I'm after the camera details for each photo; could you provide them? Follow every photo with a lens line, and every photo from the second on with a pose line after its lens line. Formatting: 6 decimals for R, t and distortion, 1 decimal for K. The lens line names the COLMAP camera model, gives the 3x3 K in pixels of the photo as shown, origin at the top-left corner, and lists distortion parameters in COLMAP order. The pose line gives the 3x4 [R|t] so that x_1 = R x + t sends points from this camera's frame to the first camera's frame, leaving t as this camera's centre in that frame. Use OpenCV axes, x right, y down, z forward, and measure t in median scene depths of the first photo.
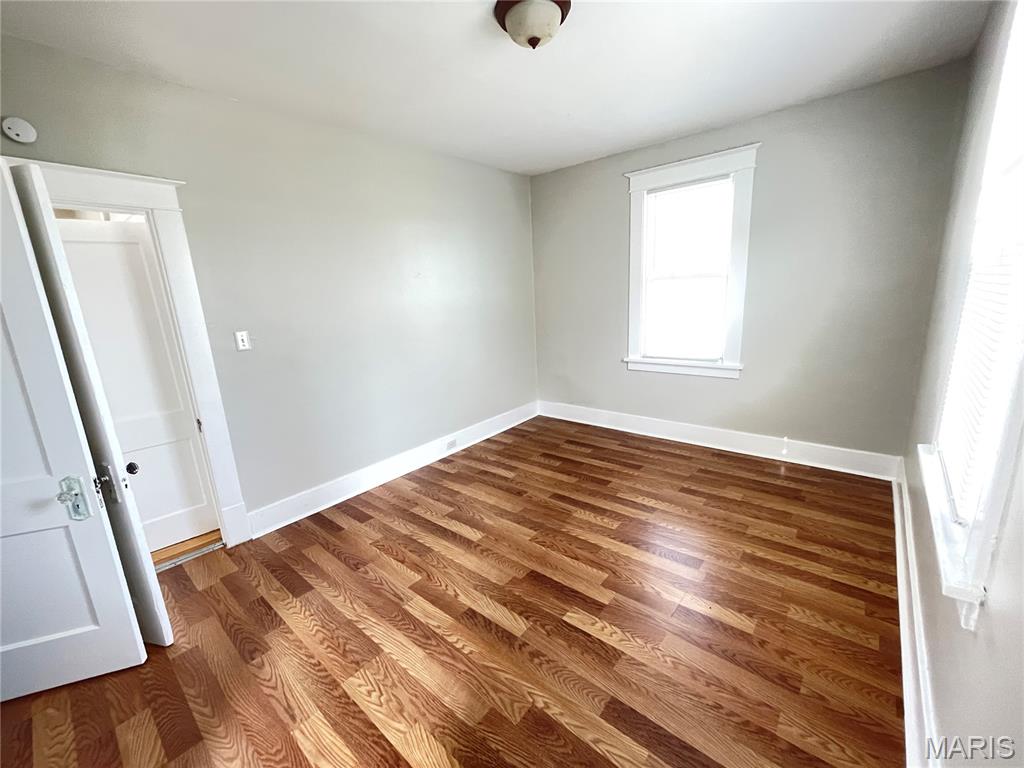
lens RADIAL K [[416.0, 0, 507.8], [0, 416.0, 383.8], [0, 0, 1]] dist [-0.000171, 0.003529]
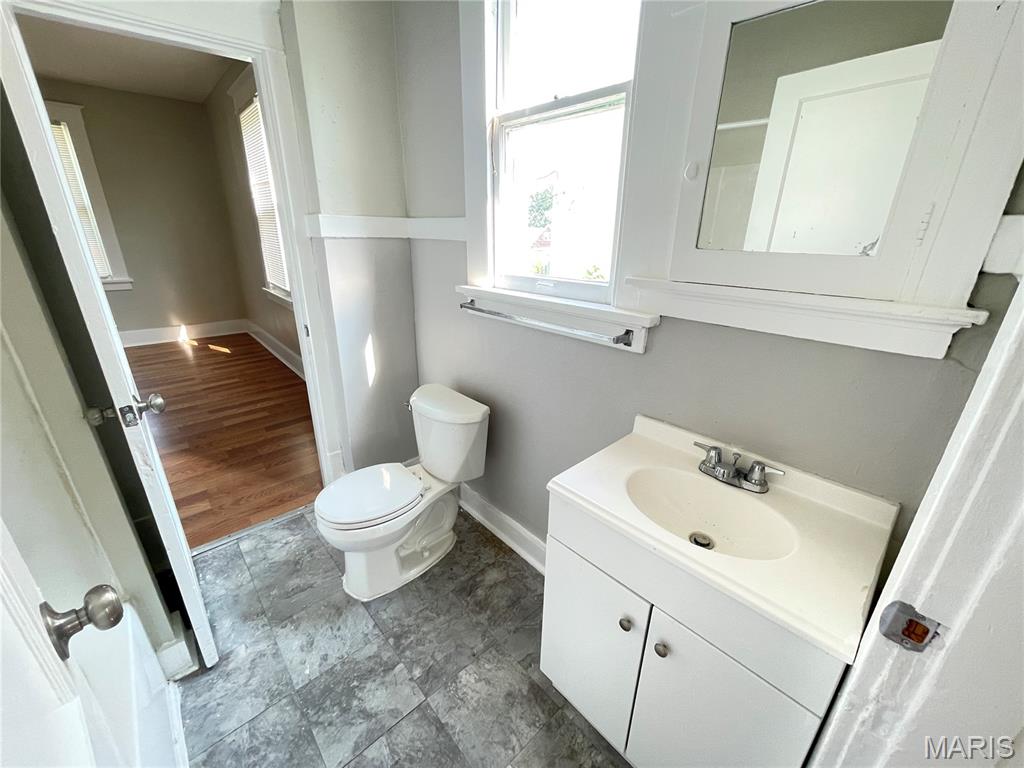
lens RADIAL K [[416.0, 0, 507.8], [0, 416.0, 383.8], [0, 0, 1]] dist [-0.000171, 0.003529]
pose [[0.133179, -0.300430, 0.944460, -0.911452], [0.189936, 0.943023, 0.273190, 0.192214], [-0.972722, 0.143003, 0.182654, -0.548022]]
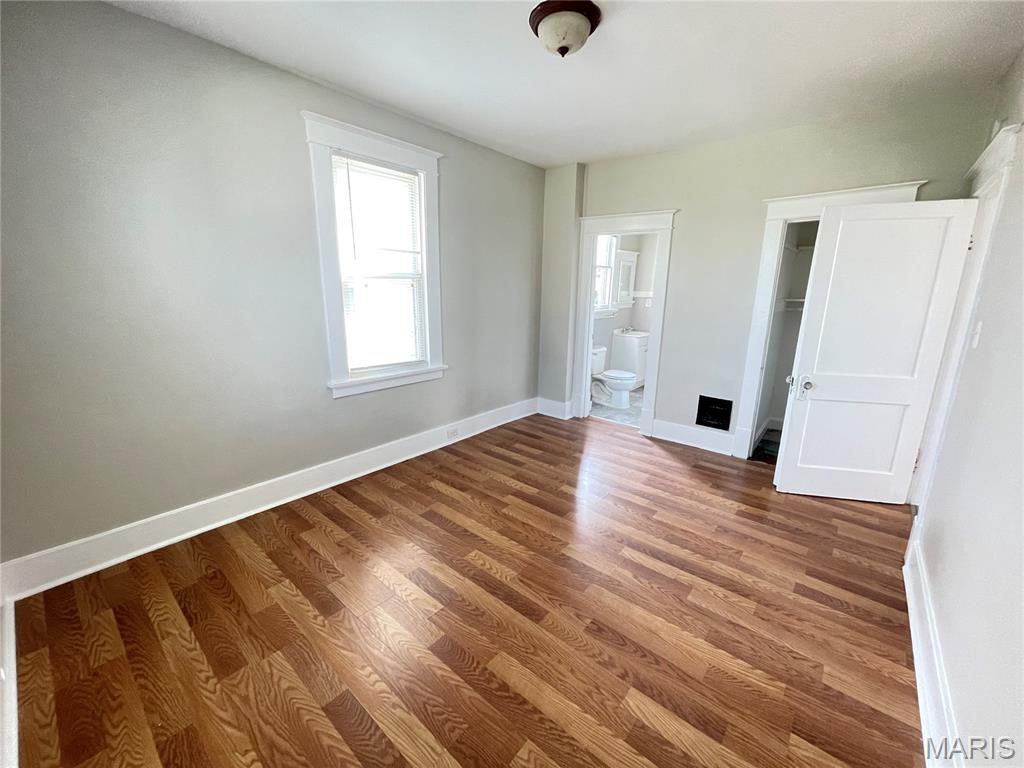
lens RADIAL K [[416.0, 0, 507.8], [0, 416.0, 383.8], [0, 0, 1]] dist [-0.000171, 0.003529]
pose [[-0.999202, 0.039397, 0.006590, 0.168237], [0.038489, 0.905471, 0.422659, -0.364031], [0.010684, 0.422576, -0.906265, 1.688635]]
